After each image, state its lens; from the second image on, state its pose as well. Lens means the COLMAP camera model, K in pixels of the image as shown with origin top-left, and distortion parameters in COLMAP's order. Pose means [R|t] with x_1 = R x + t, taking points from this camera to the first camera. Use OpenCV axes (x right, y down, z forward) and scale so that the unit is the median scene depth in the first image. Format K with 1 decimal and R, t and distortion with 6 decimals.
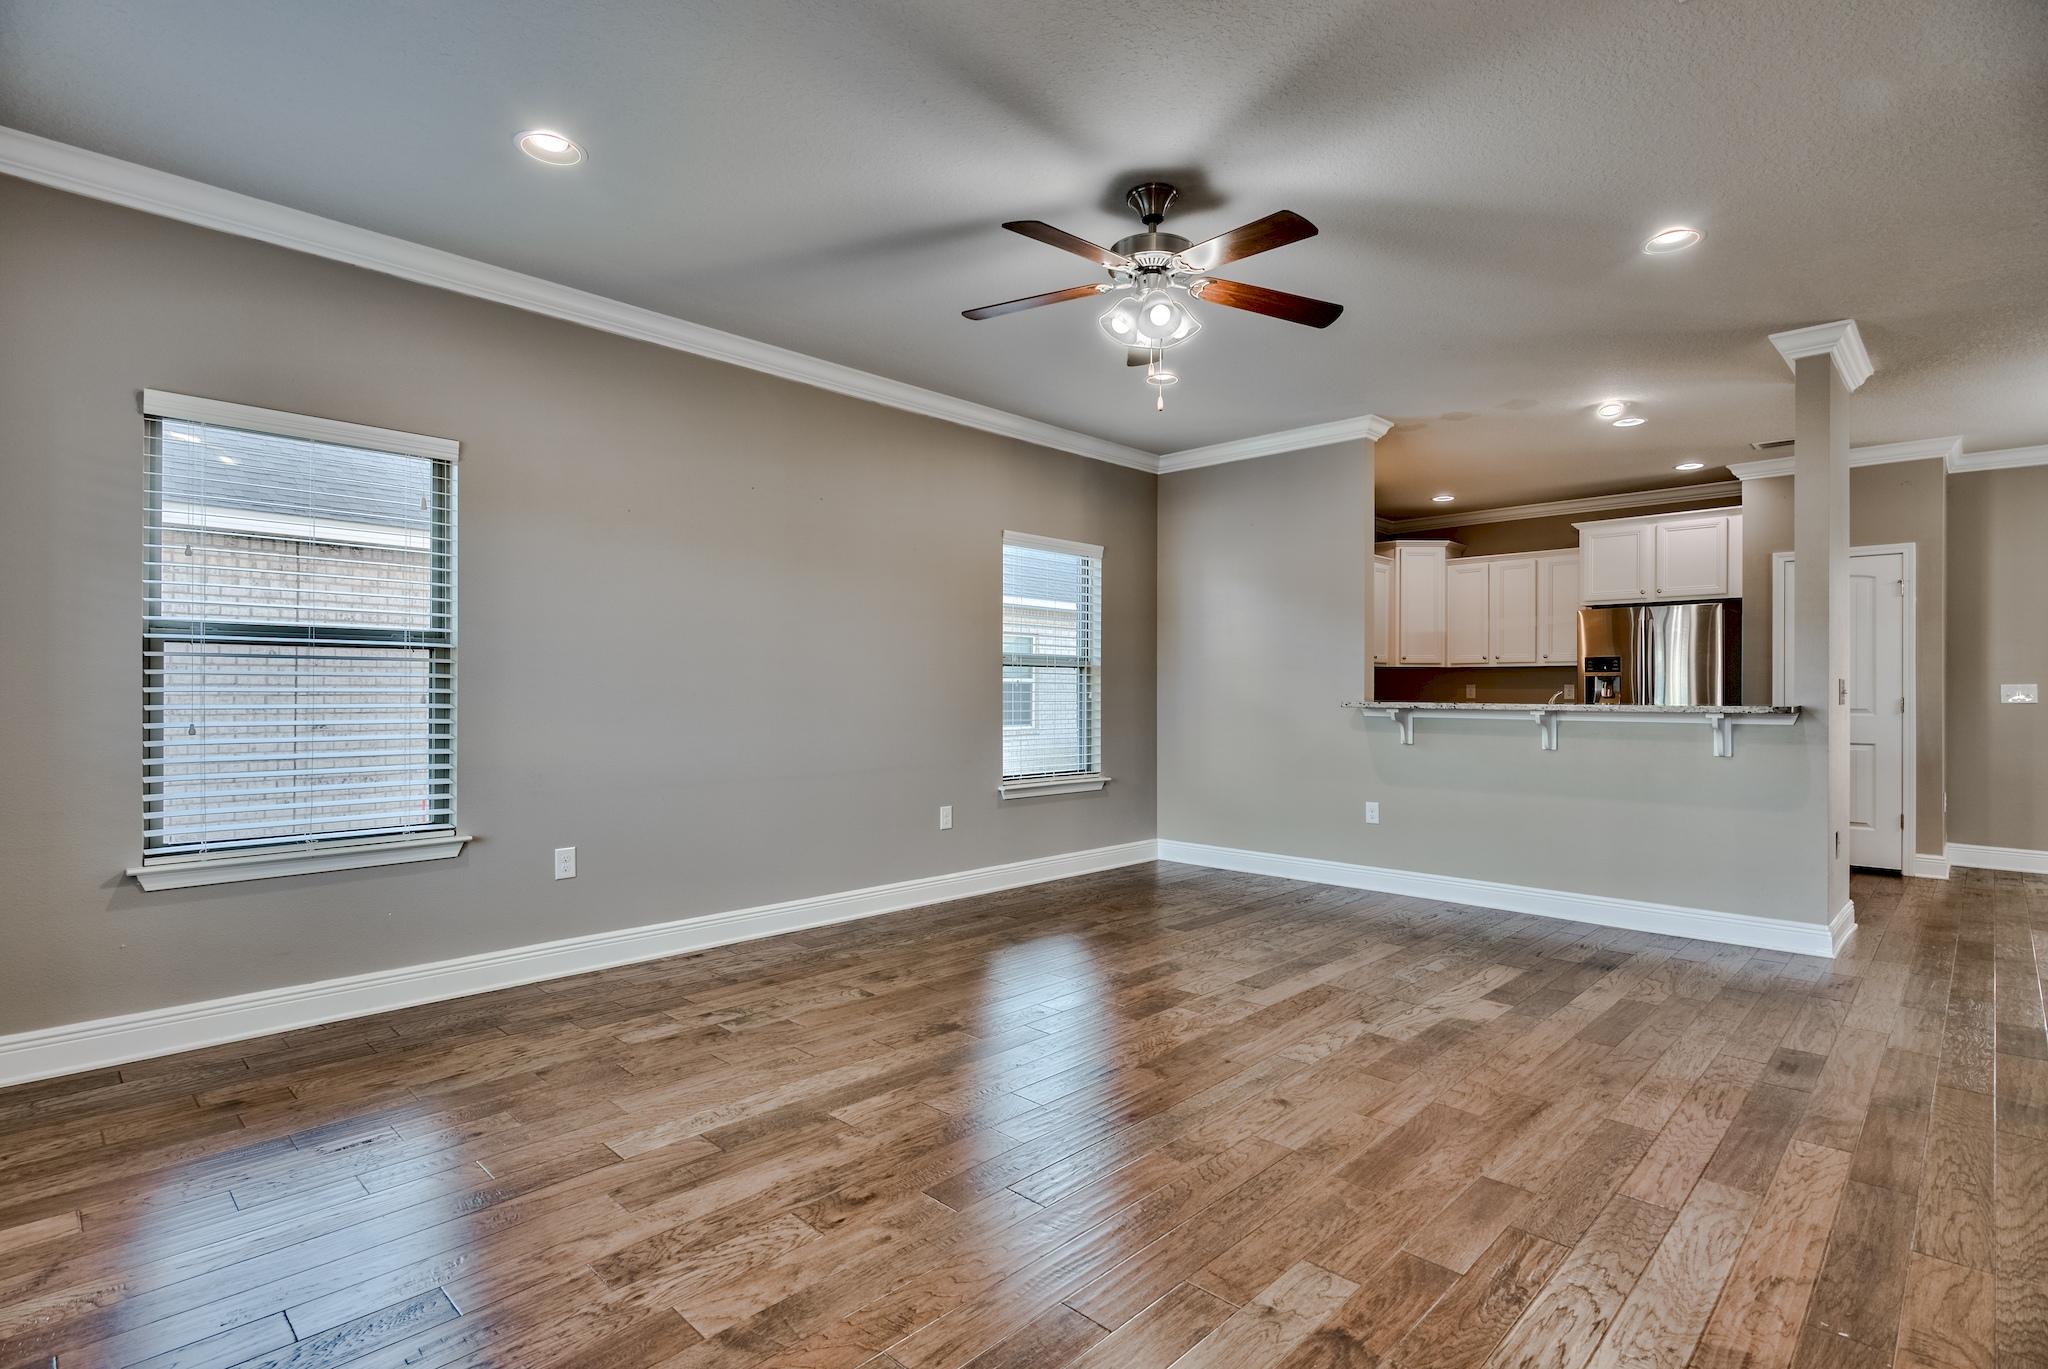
lens RADIAL K [[989.5, 0, 1025.9], [0, 989.5, 691.0], [0, 0, 1]] dist [-0.001335, -0.000233]
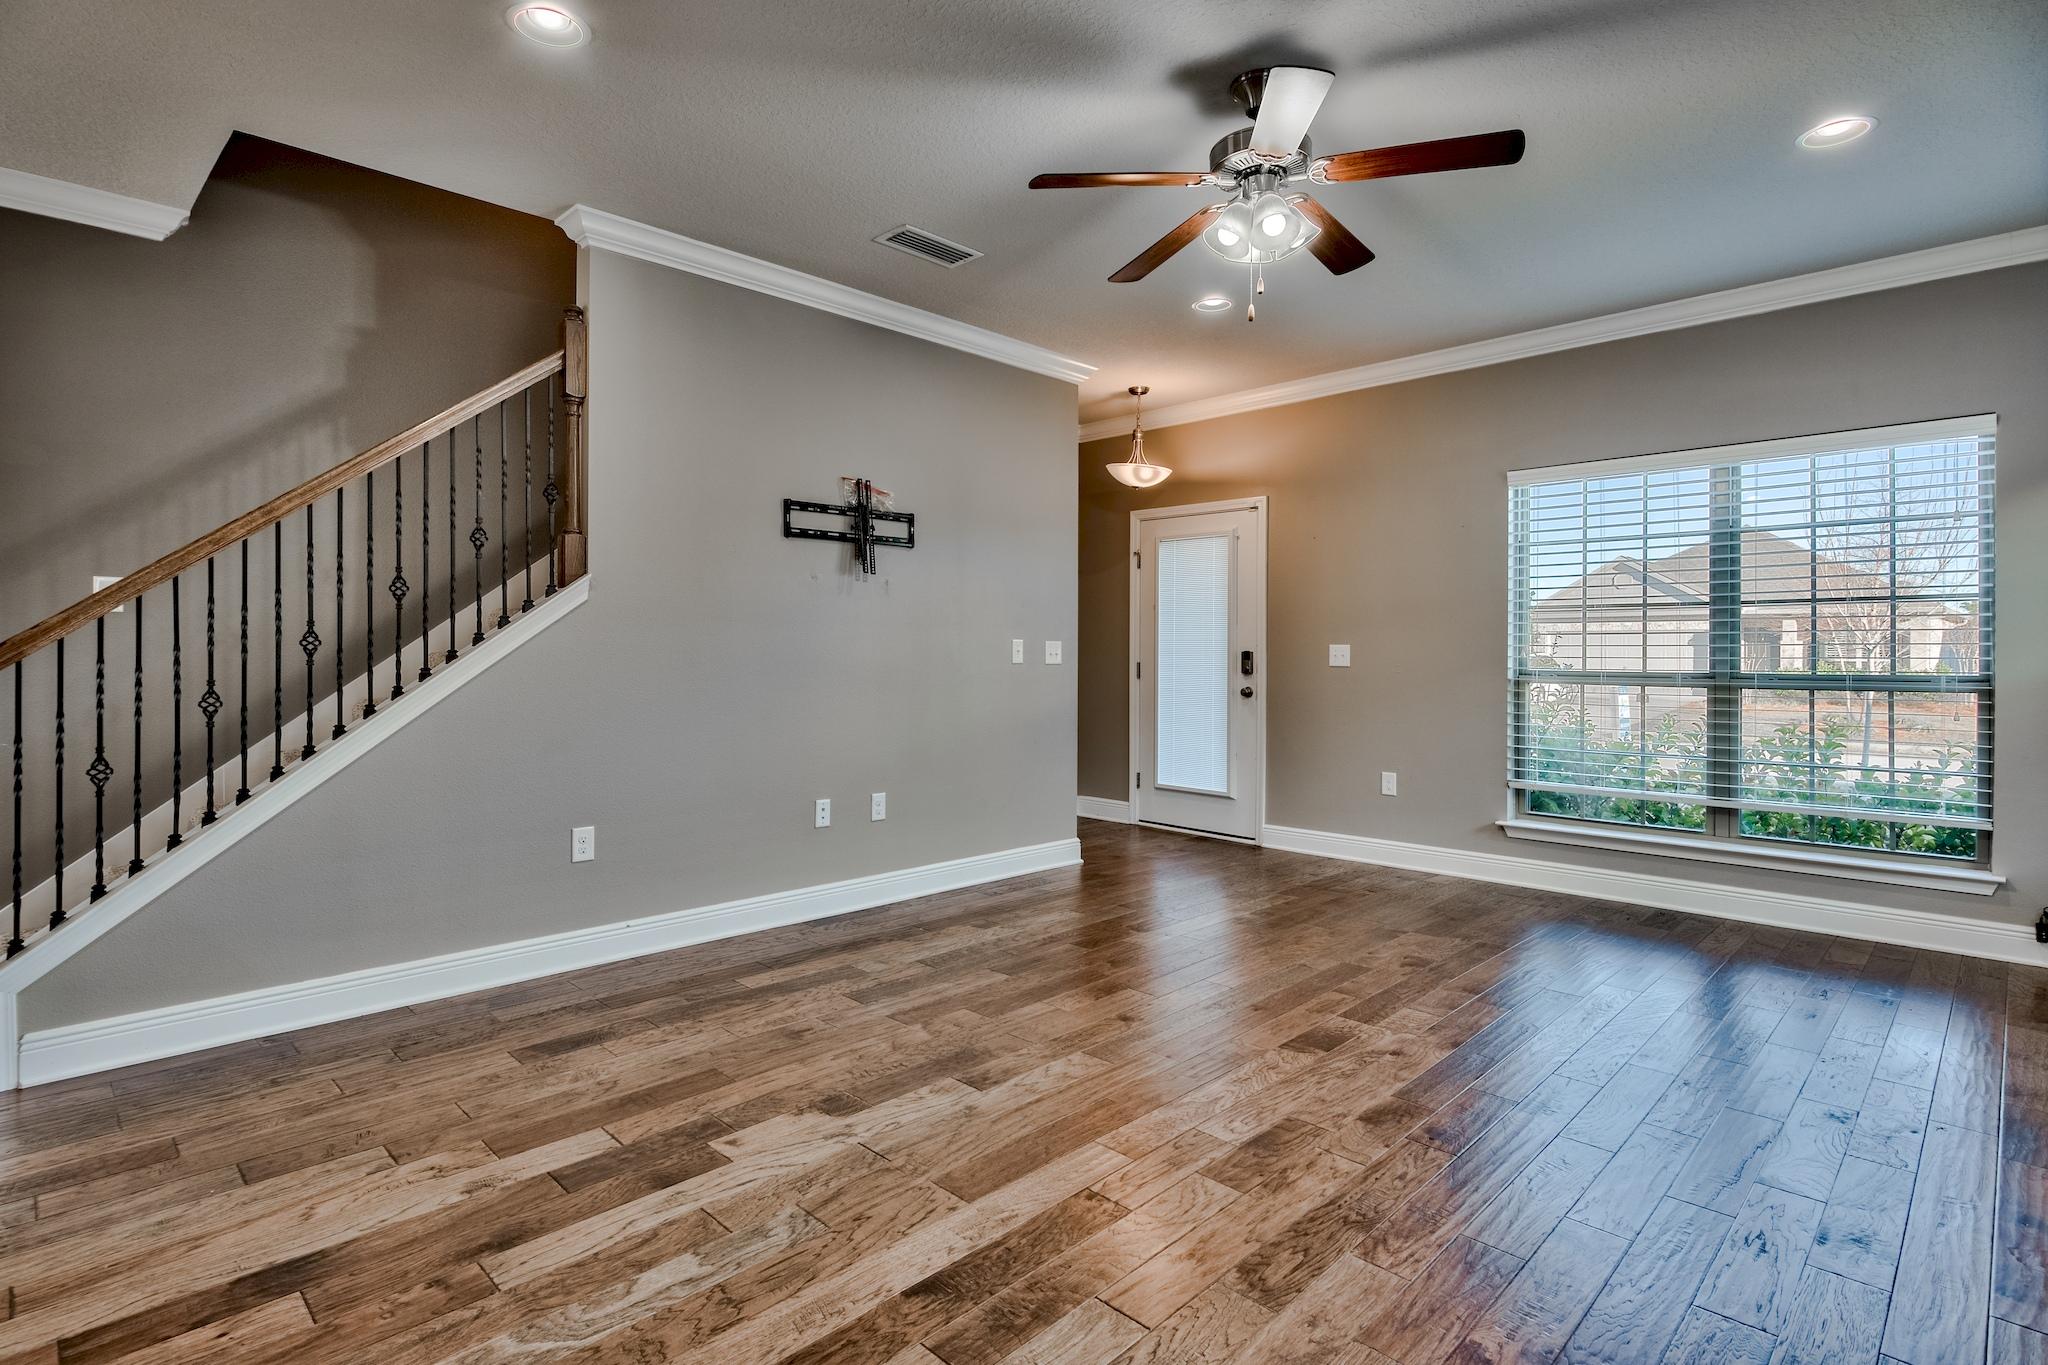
lens RADIAL K [[1022.2, 0, 1022.1], [0, 1022.2, 648.5], [0, 0, 1]] dist [-0.002738, -0.000463]
pose [[-0.999973, -0.007183, -0.001584, 0.306381], [-0.007182, 0.999974, -0.000505, -0.002988], [0.001587, -0.000494, -0.999999, 1.733894]]
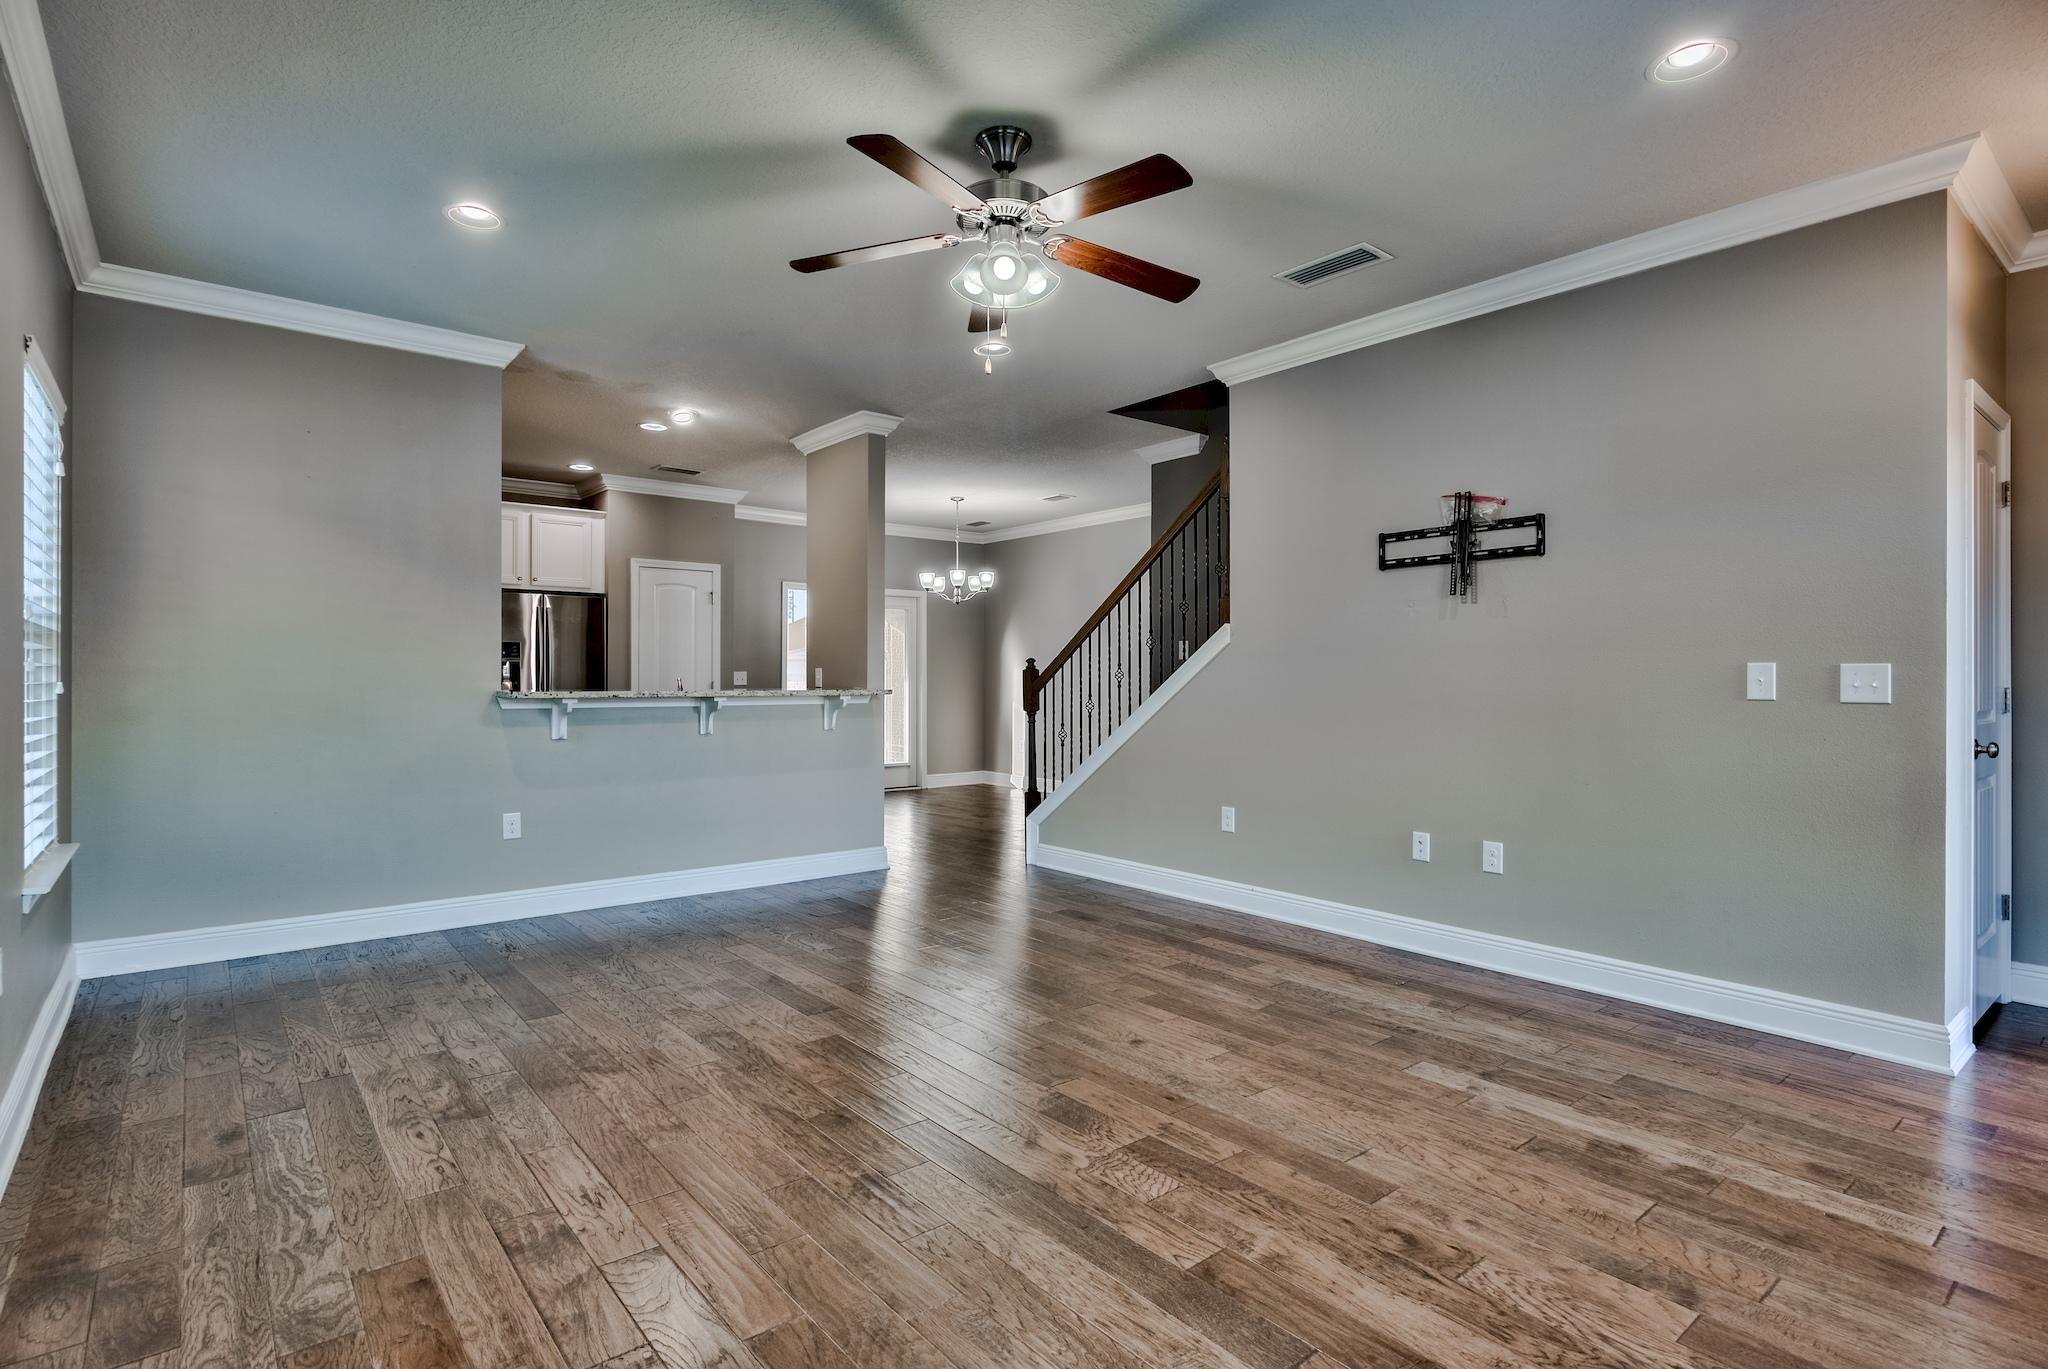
lens RADIAL K [[1022.9, 0, 1012.4], [0, 1022.9, 676.2], [0, 0, 1]] dist [-0.003846, -0.000848]
pose [[0.114547, -0.001371, 0.993417, -0.741326], [-0.000127, 0.999999, 0.001395, -0.005056], [-0.993418, -0.000285, 0.114547, 0.808324]]
